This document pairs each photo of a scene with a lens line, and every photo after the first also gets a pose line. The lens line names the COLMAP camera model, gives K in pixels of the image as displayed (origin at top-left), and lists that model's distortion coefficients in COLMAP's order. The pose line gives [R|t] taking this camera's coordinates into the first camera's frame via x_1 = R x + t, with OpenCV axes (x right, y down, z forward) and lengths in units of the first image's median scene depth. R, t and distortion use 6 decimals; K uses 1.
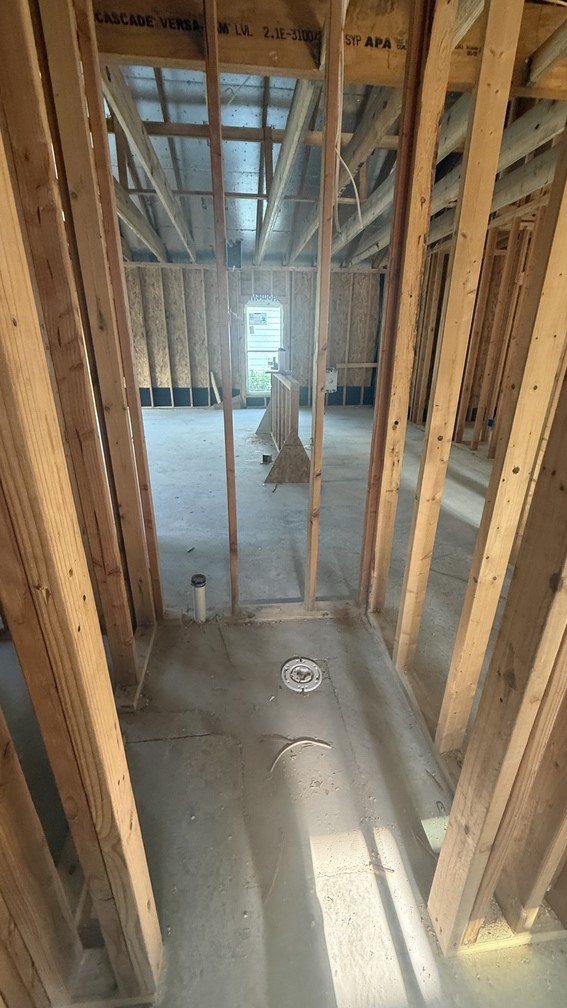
lens RADIAL K [[401.8, 0, 282.7], [0, 401.8, 502.6], [0, 0, 1]] dist [0.001357, -0.000166]
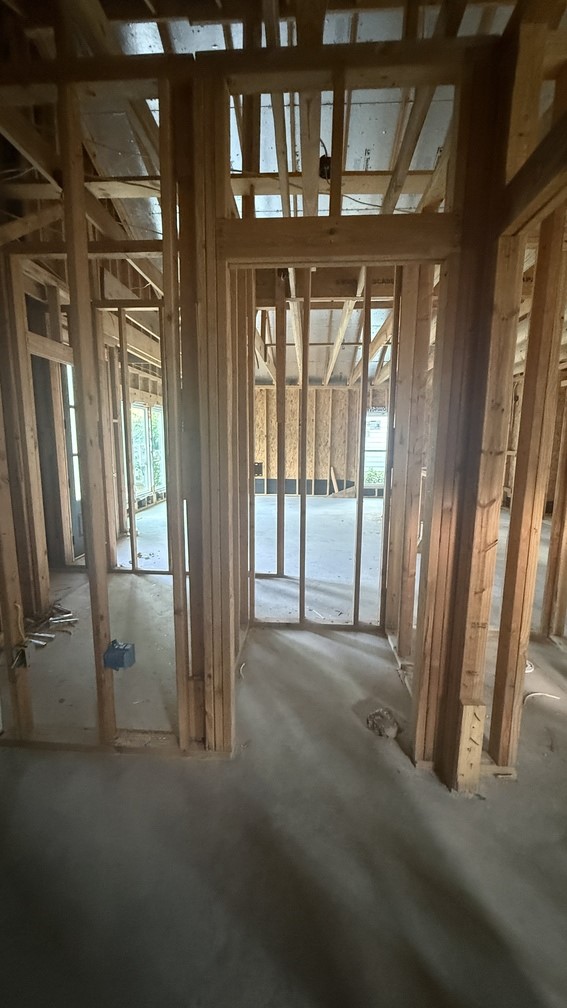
lens RADIAL K [[401.8, 0, 282.7], [0, 401.8, 502.6], [0, 0, 1]] dist [0.001357, -0.000166]
pose [[0.984752, 0.030697, -0.171232, -0.120973], [-0.066974, 0.975337, -0.210314, 0.041173], [0.160553, 0.218575, 0.962522, -0.159502]]
